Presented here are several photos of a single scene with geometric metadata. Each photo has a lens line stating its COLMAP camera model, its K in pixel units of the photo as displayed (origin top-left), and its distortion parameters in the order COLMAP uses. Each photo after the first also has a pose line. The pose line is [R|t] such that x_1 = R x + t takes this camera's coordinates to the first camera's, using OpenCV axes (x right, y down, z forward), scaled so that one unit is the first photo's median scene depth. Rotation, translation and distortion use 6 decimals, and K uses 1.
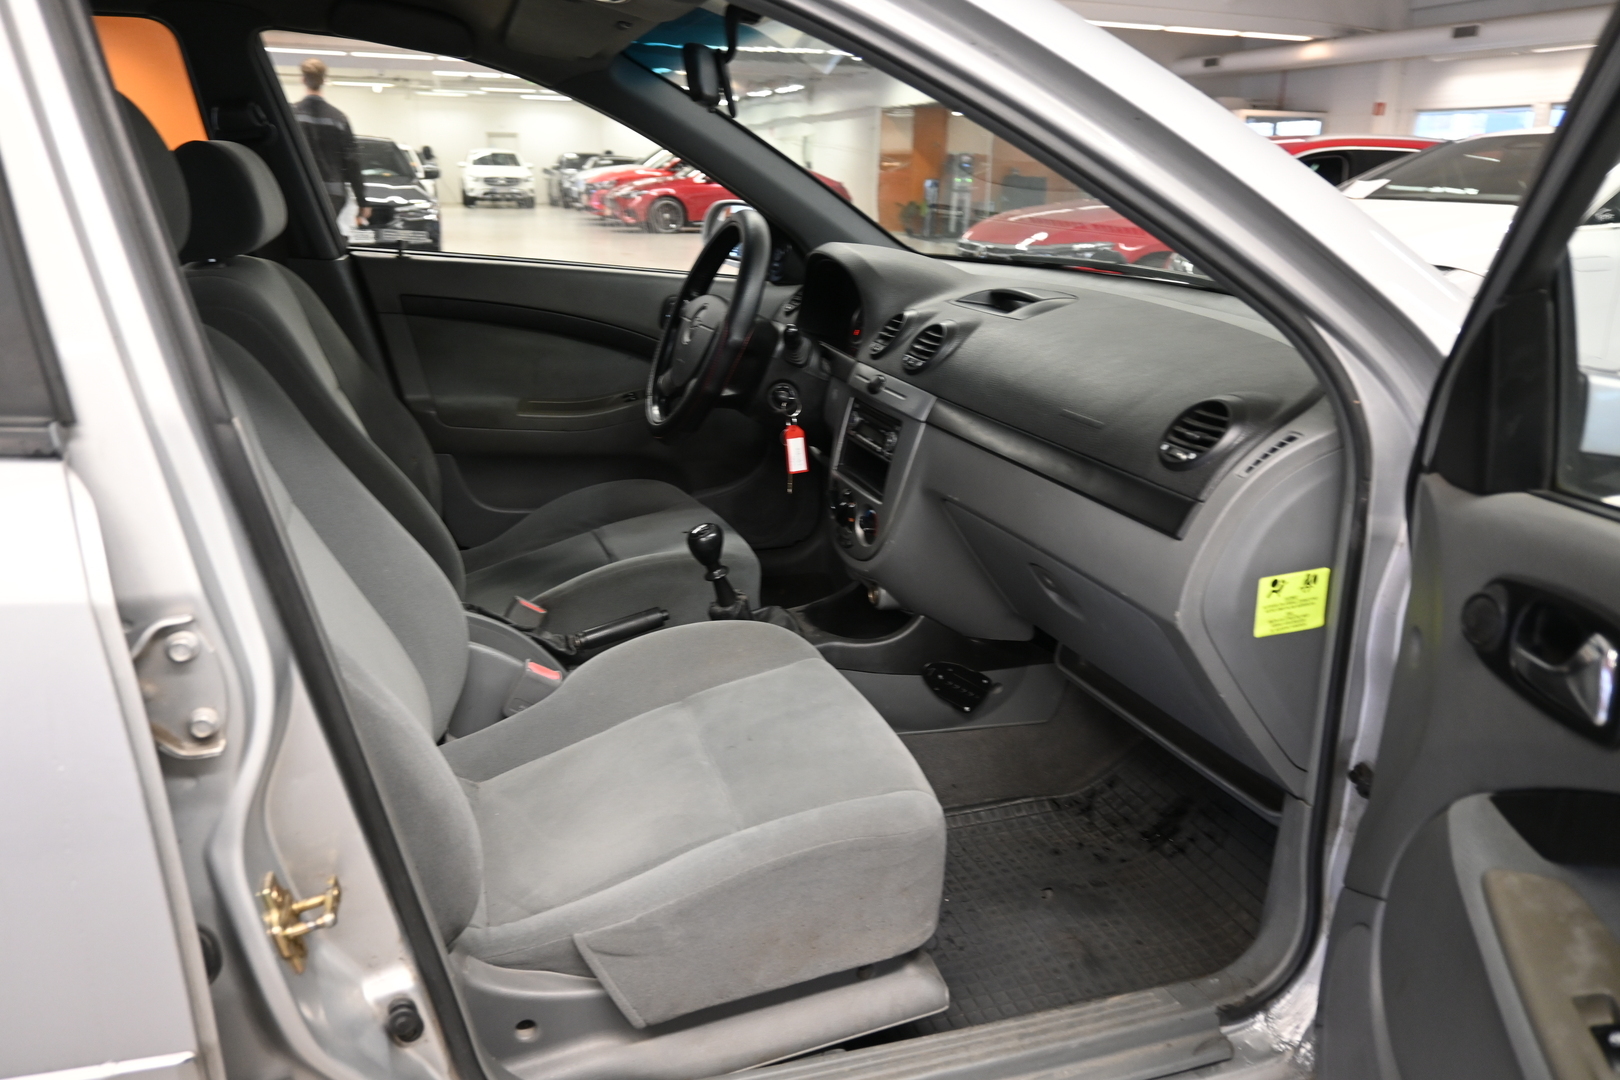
lens RADIAL K [[1234.9, 0, 803.8], [0, 1234.9, 542.0], [0, 0, 1]] dist [-0.001604, -0.011805]
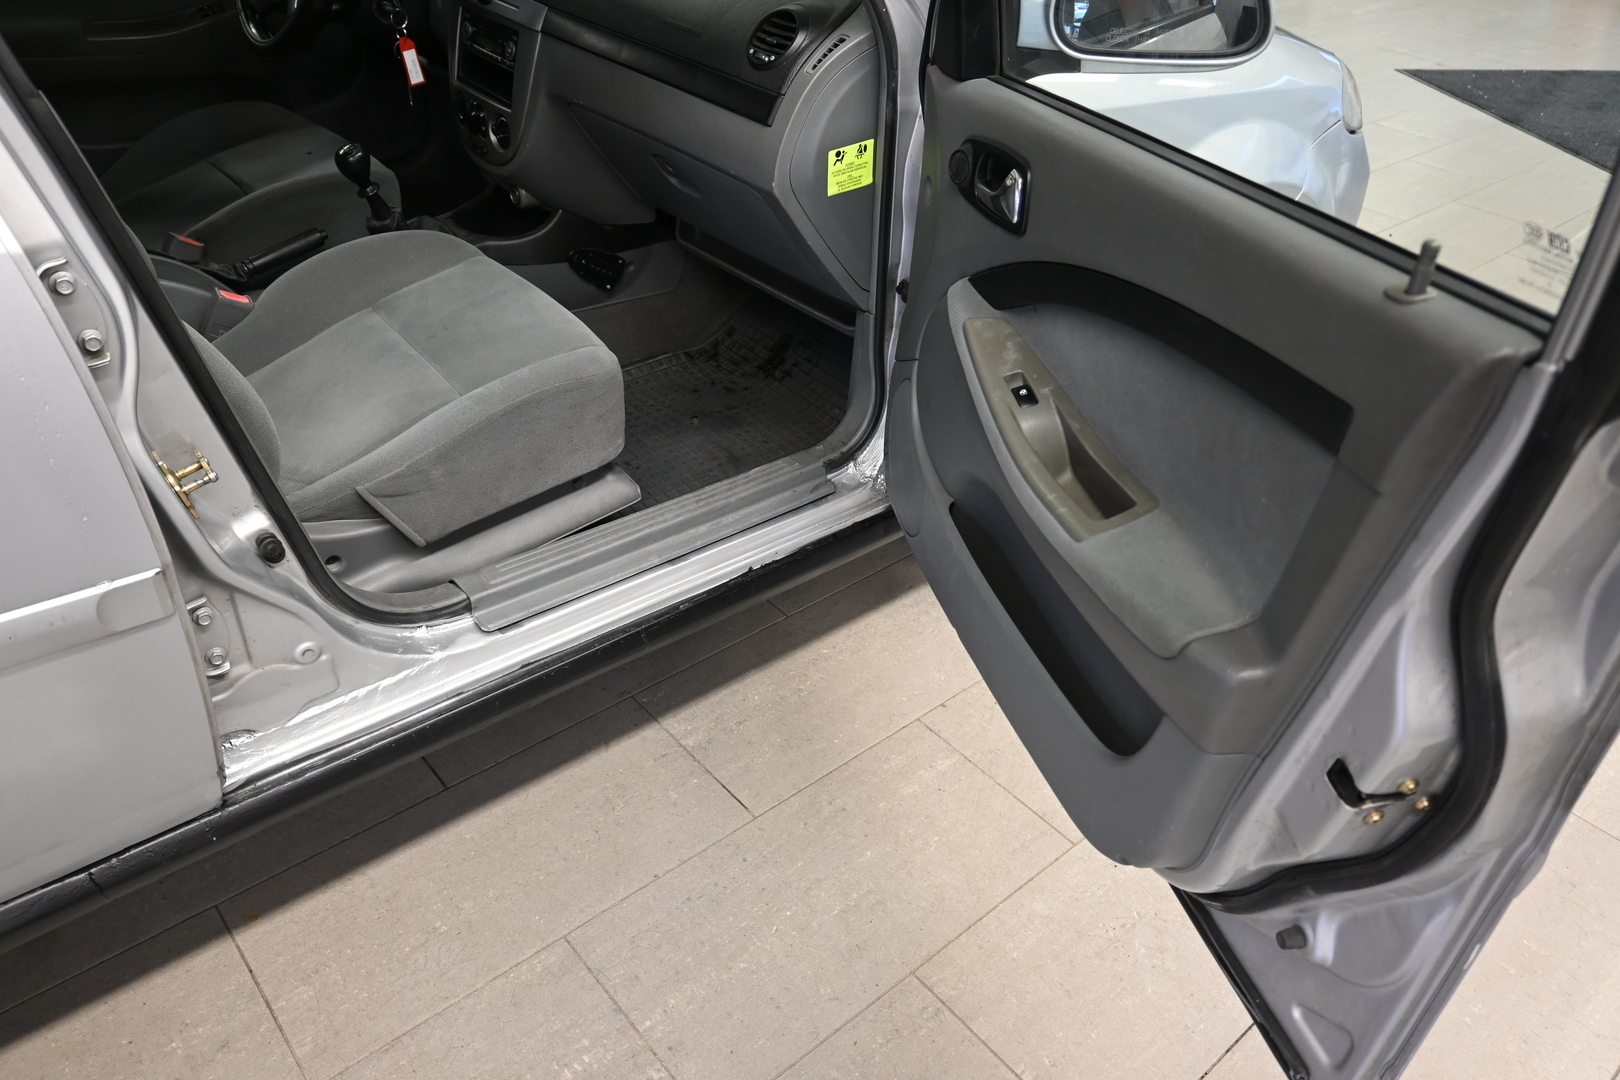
lens RADIAL K [[1140.8, 0, 812.5], [0, 1140.8, 547.1], [0, 0, 1]] dist [-0.002595, -0.002493]
pose [[0.938742, -0.190413, 0.287238, -0.086108], [0.080764, 0.931838, 0.353772, -0.009624], [-0.335022, -0.308903, 0.890134, -0.235525]]
